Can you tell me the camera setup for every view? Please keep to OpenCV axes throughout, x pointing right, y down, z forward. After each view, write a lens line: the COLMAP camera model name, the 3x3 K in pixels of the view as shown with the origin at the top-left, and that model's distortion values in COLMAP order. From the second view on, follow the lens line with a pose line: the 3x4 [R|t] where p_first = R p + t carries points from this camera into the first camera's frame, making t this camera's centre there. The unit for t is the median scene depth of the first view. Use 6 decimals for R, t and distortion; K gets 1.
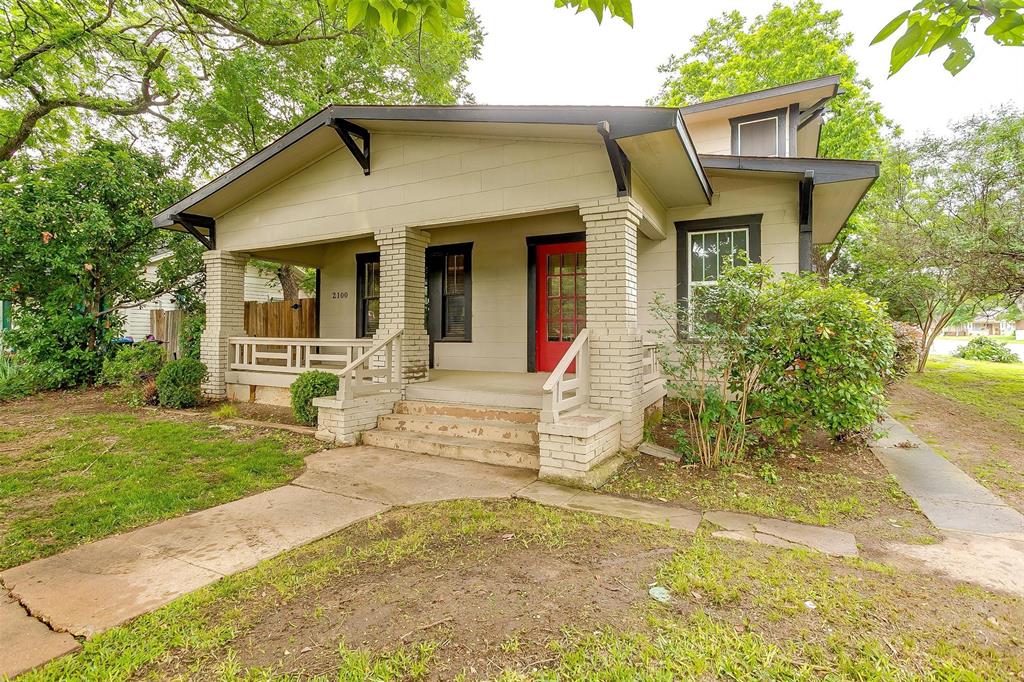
lens RADIAL K [[502.3, 0, 504.6], [0, 502.3, 335.6], [0, 0, 1]] dist [-0.025893, 0.009269]
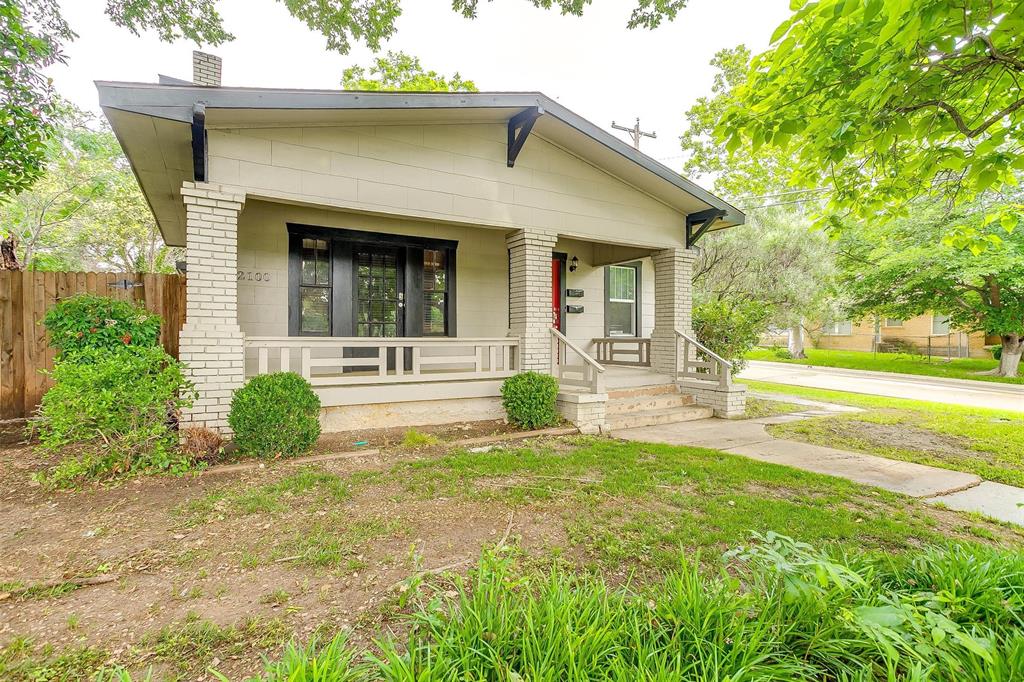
lens RADIAL K [[502.3, 0, 514.5], [0, 502.3, 339.0], [0, 0, 1]] dist [-0.025893, 0.009269]
pose [[0.491995, -0.013128, 0.870499, -1.004725], [-0.001800, 0.999869, 0.016096, -0.005311], [-0.870596, -0.009486, 0.491907, 0.464699]]
